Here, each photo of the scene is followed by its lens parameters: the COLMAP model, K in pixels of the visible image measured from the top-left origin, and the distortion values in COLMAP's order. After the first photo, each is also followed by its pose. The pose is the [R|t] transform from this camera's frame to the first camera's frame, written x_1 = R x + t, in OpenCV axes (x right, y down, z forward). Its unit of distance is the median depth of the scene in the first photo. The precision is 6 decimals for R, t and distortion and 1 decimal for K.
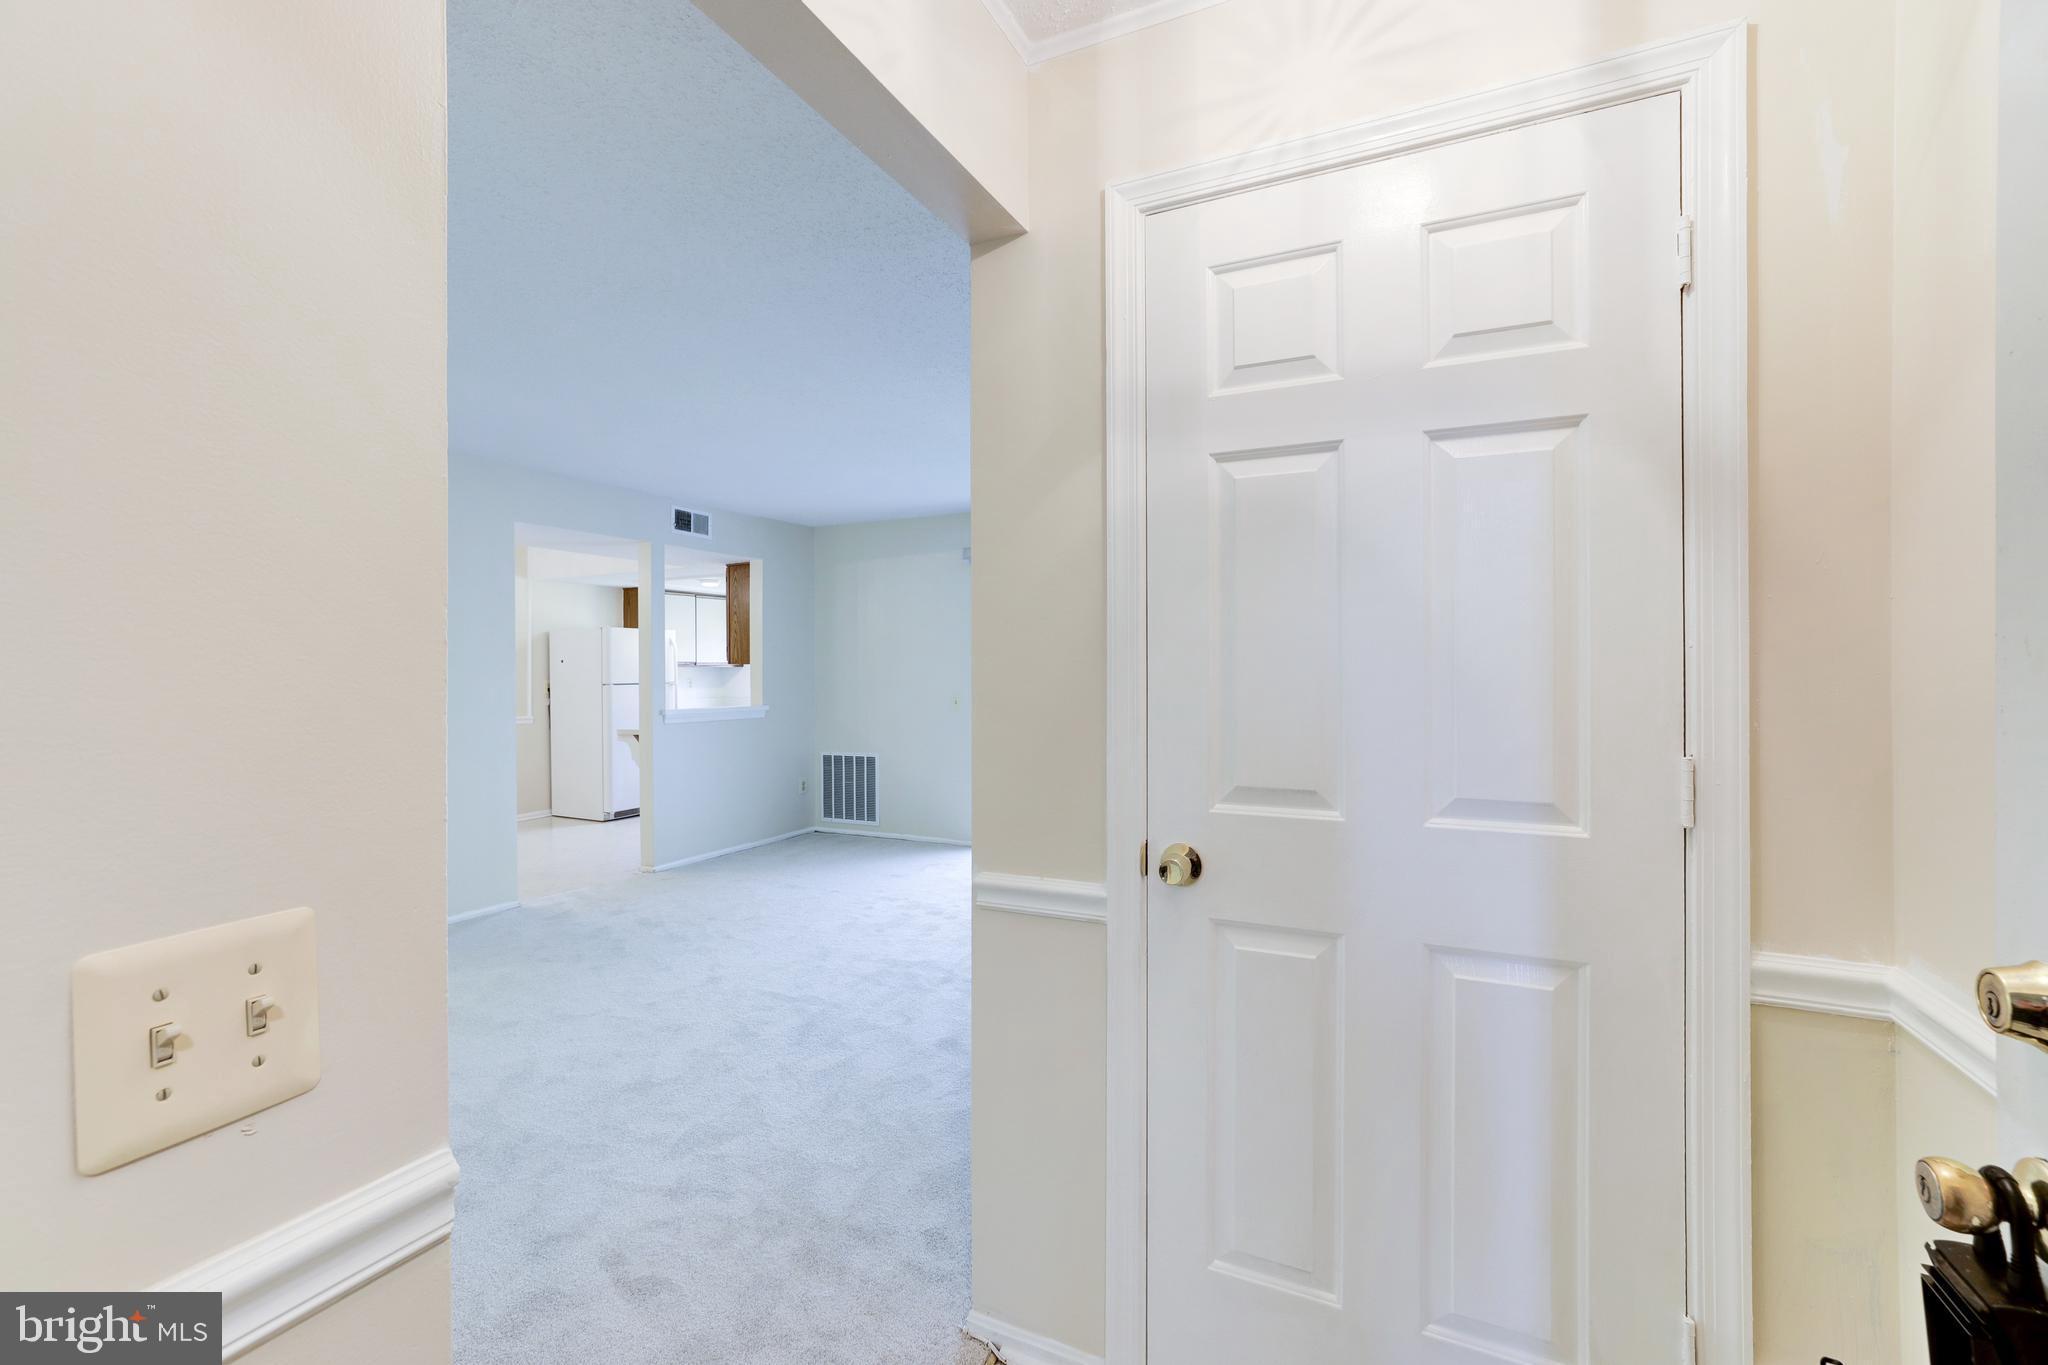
lens RADIAL K [[875.1, 0, 1031.0], [0, 875.1, 670.7], [0, 0, 1]] dist [-0.049695, 0.028508]
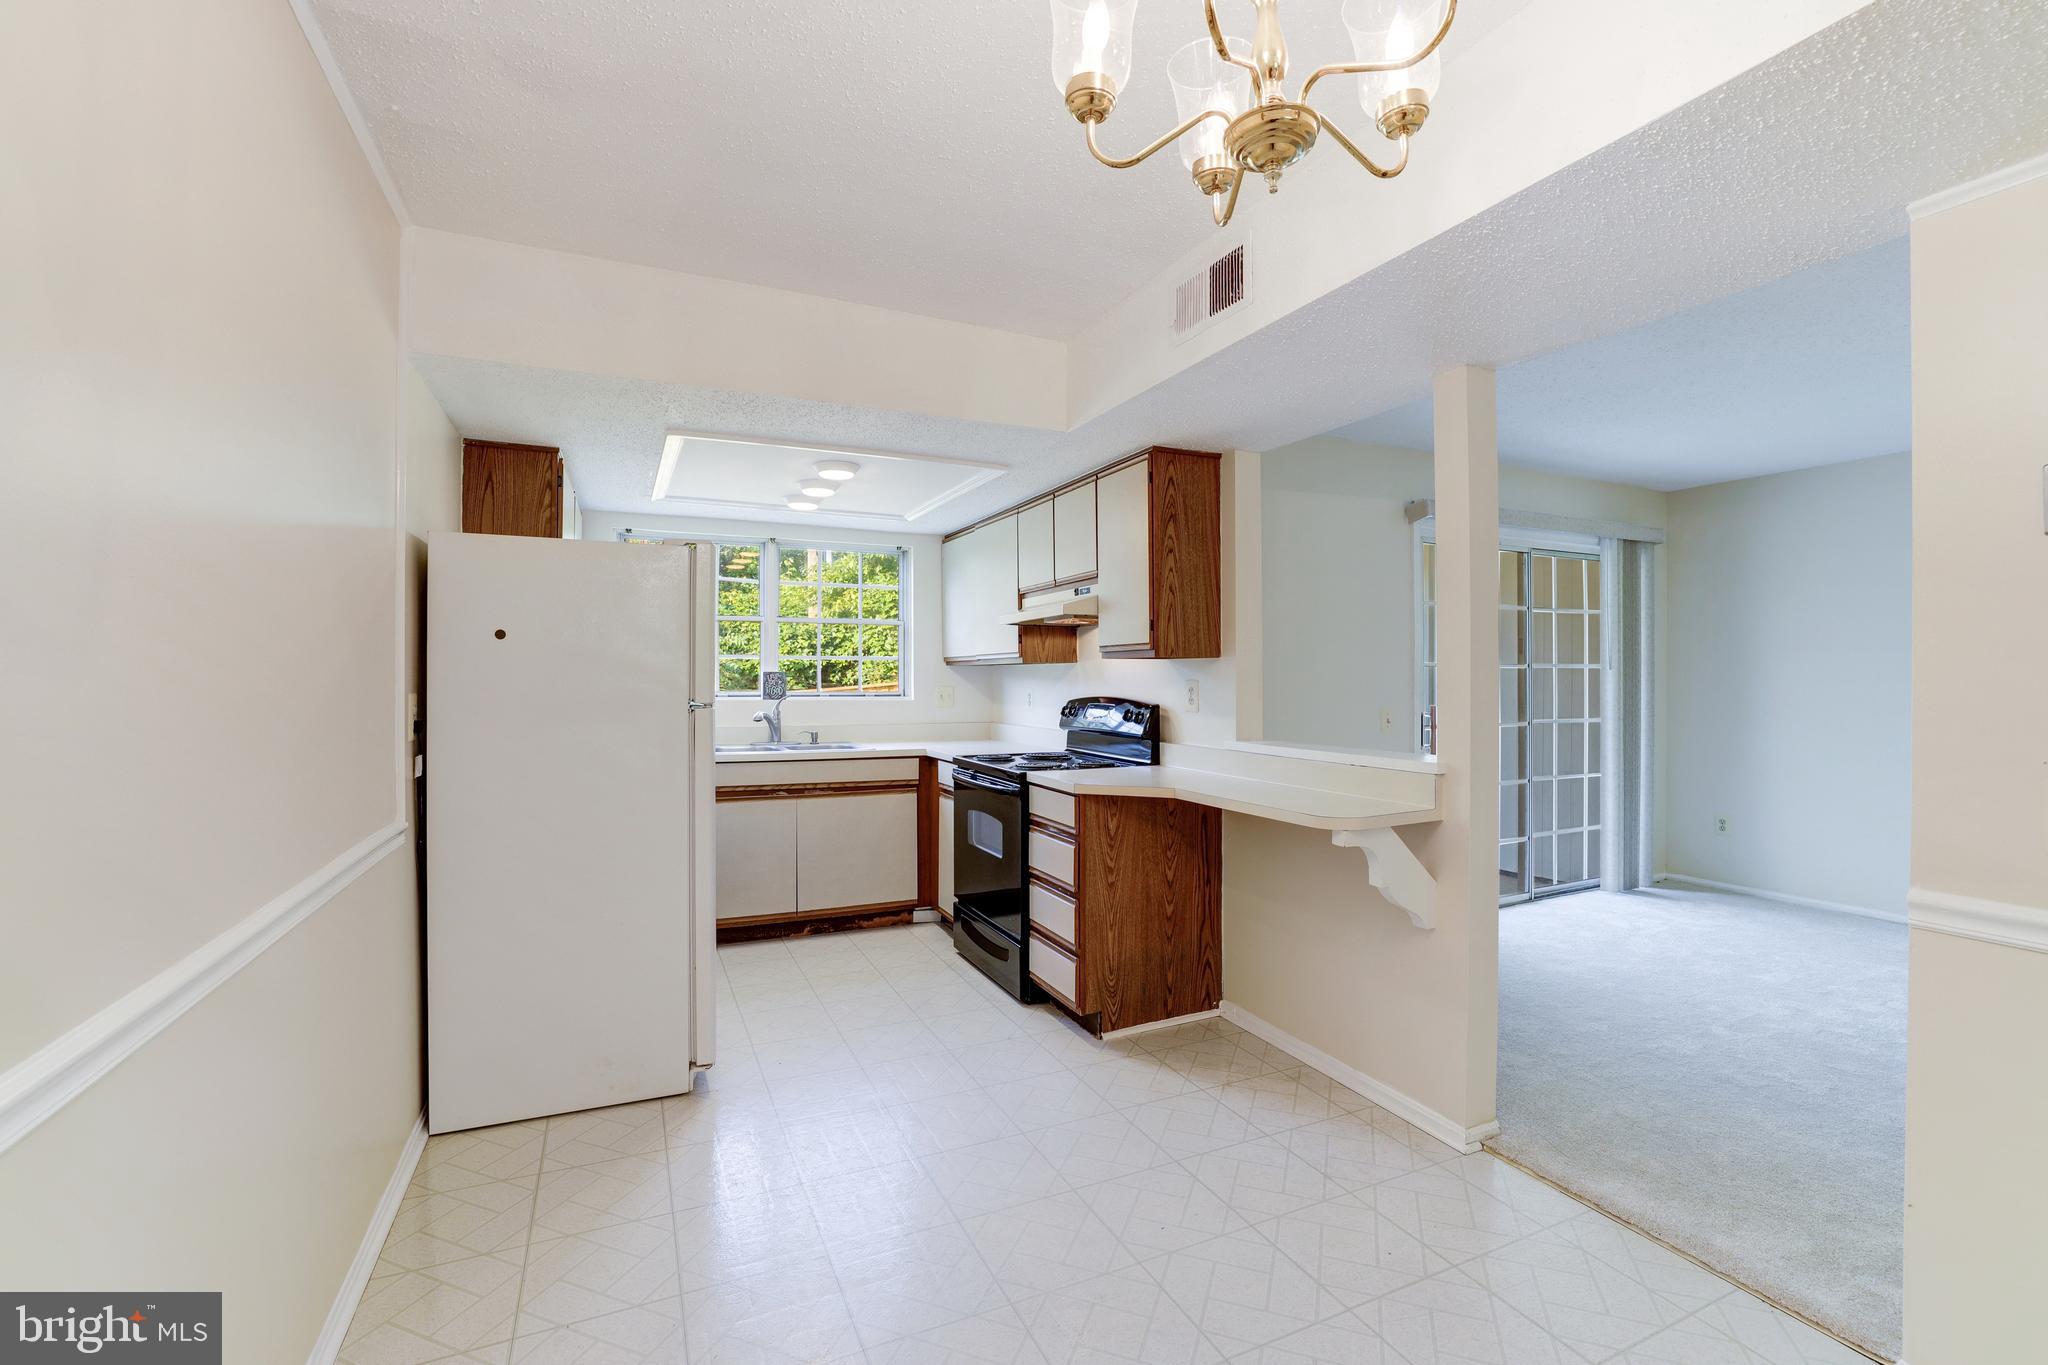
lens RADIAL K [[887.8, 0, 1022.5], [0, 887.8, 675.6], [0, 0, 1]] dist [-0.054479, 0.023098]
pose [[0.639632, 0.007031, 0.768649, -0.805498], [-0.004071, 0.999975, -0.005760, 0.006292], [-0.768670, 0.000555, 0.639645, 0.785909]]
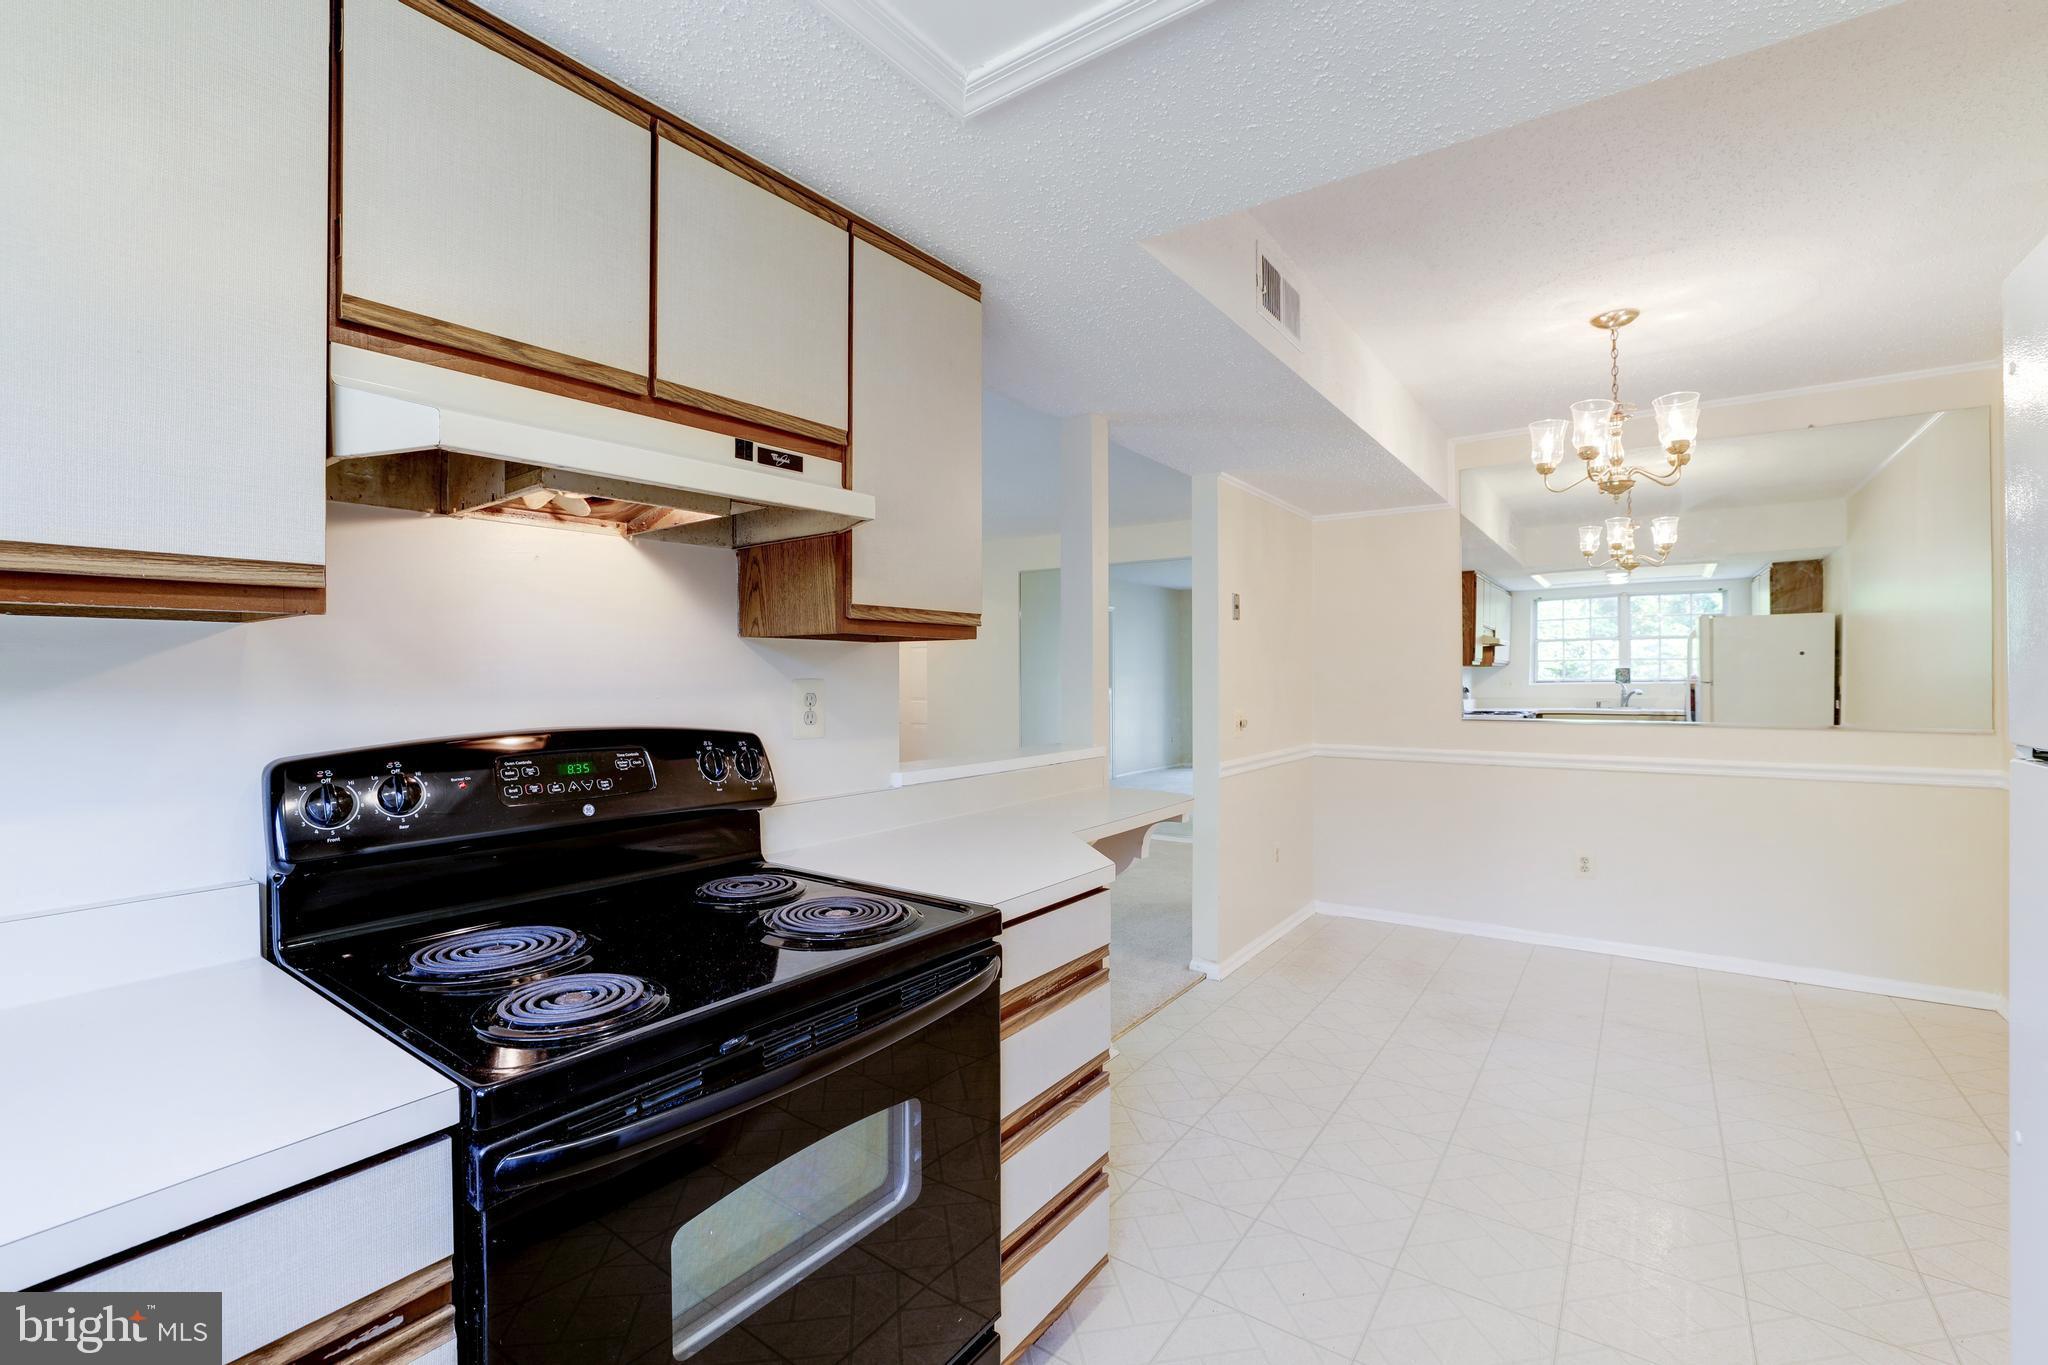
lens RADIAL K [[887.8, 0, 1022.5], [0, 887.8, 675.6], [0, 0, 1]] dist [-0.054479, 0.023098]
pose [[-0.983121, 0.003785, 0.182916, -0.436518], [0.004981, 0.999969, 0.006079, 0.002534], [-0.182887, 0.006887, -0.983110, 1.344586]]
